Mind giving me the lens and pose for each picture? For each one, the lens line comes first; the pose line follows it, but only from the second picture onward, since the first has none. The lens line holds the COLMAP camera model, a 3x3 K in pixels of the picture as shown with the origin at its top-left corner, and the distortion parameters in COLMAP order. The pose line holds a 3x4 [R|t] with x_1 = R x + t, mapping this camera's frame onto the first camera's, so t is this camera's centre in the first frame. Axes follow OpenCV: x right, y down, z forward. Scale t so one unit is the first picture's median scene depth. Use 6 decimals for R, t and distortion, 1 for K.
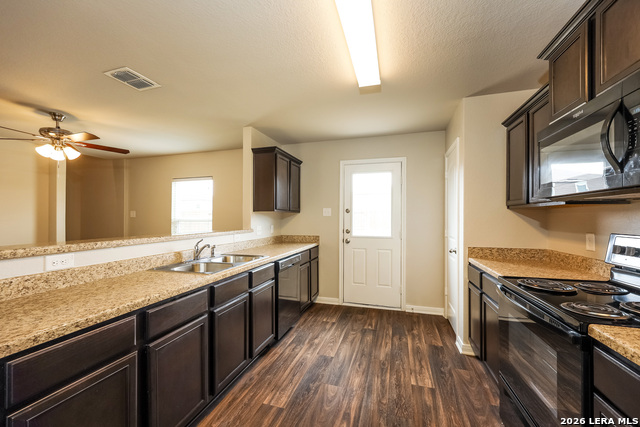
lens RADIAL K [[256.4, 0, 317.9], [0, 256.4, 216.6], [0, 0, 1]] dist [0.000937, 0.000083]
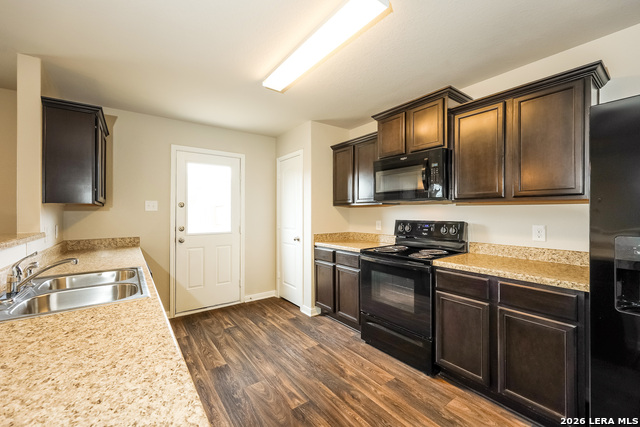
lens RADIAL K [[264.1, 0, 320.0], [0, 264.1, 213.5], [0, 0, 1]] dist [-0.001193, -0.000164]
pose [[0.596464, -0.006553, 0.802613, -0.391547], [0.002692, 0.999977, 0.006164, 0.002116], [-0.802635, -0.001516, 0.596468, 0.131597]]
